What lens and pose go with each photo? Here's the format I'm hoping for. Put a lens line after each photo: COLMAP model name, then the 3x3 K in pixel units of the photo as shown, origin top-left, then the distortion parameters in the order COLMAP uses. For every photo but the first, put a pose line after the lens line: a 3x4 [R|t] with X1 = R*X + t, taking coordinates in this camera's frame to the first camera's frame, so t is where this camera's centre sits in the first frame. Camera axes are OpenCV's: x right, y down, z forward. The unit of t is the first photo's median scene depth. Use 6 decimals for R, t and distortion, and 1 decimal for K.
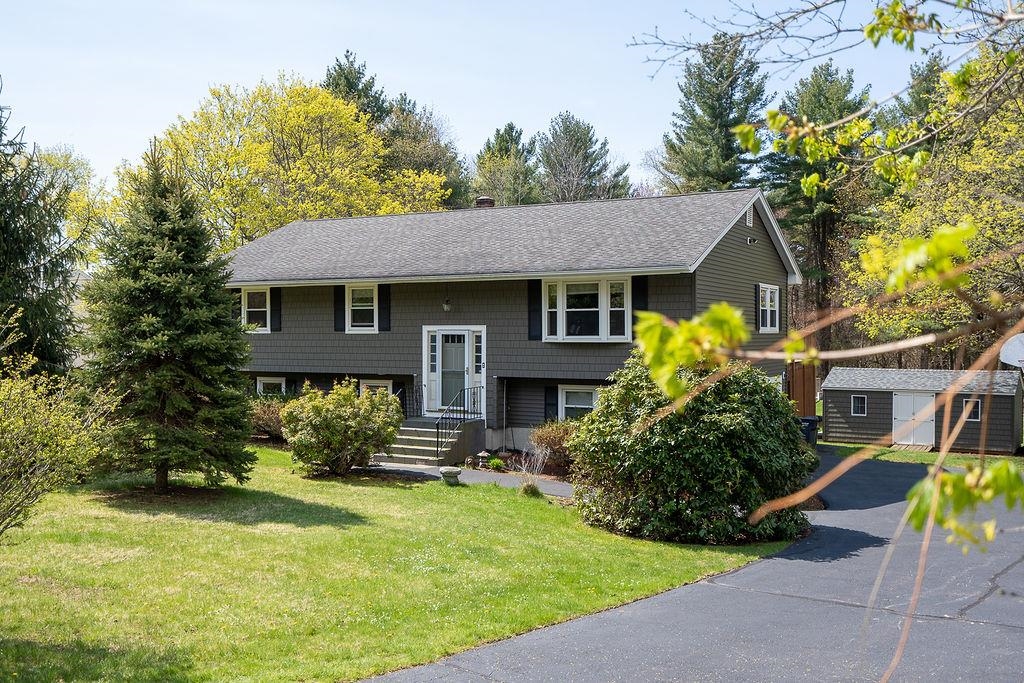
lens RADIAL K [[975.5, 0, 512.0], [0, 975.5, 341.5], [0, 0, 1]] dist [-0.010473, 0.001771]
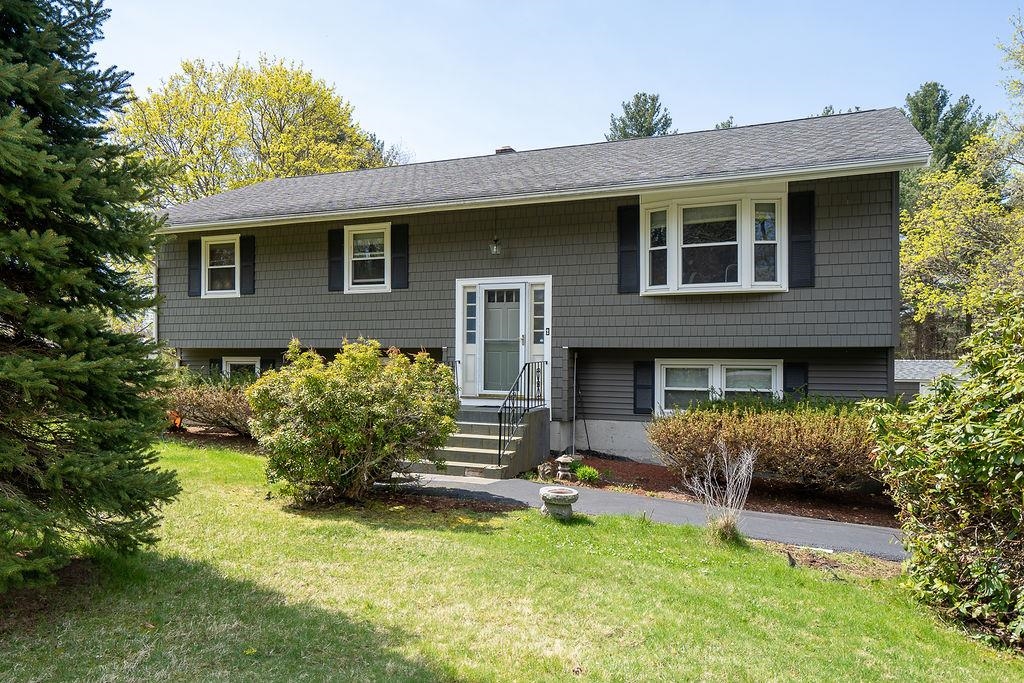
lens RADIAL K [[721.8, 0, 510.9], [0, 721.8, 355.1], [0, 0, 1]] dist [0.003533, -0.001984]
pose [[0.995119, 0.005324, 0.098543, -0.110249], [-0.004464, 0.999950, -0.008950, 0.047576], [-0.098586, 0.008467, 0.995093, 0.495880]]
